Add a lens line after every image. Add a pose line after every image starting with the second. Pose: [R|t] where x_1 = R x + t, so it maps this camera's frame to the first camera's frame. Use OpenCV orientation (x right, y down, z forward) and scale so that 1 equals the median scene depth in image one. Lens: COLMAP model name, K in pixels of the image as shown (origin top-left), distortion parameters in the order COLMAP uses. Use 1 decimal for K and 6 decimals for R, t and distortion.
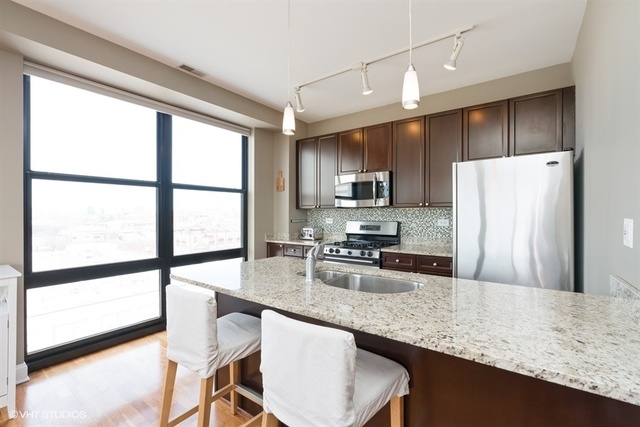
lens RADIAL K [[286.5, 0, 320.0], [0, 286.5, 213.5], [0, 0, 1]] dist [-0.002250, -0.000181]
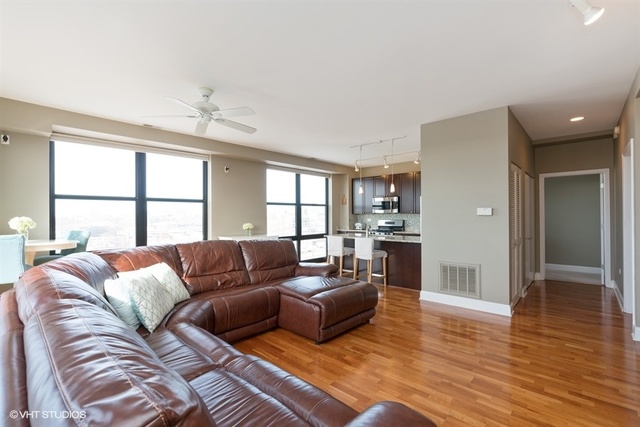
lens RADIAL K [[286.5, 0, 320.0], [0, 286.5, 213.5], [0, 0, 1]] dist [-0.002250, -0.000181]
pose [[0.993120, -0.006773, -0.116909, -0.084689], [0.006511, 0.999975, -0.002620, -0.016150], [0.116923, 0.001841, 0.993139, -1.111296]]
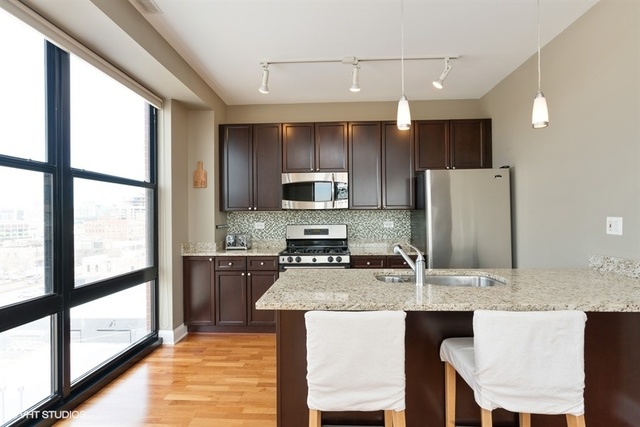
lens RADIAL K [[325.2, 0, 320.0], [0, 325.2, 213.5], [0, 0, 1]] dist [0.000525, 0.000028]
pose [[0.834286, -0.001012, 0.551332, -0.402875], [0.008226, 0.999910, -0.010612, 0.002011], [-0.551271, 0.013389, 0.834219, 0.122962]]
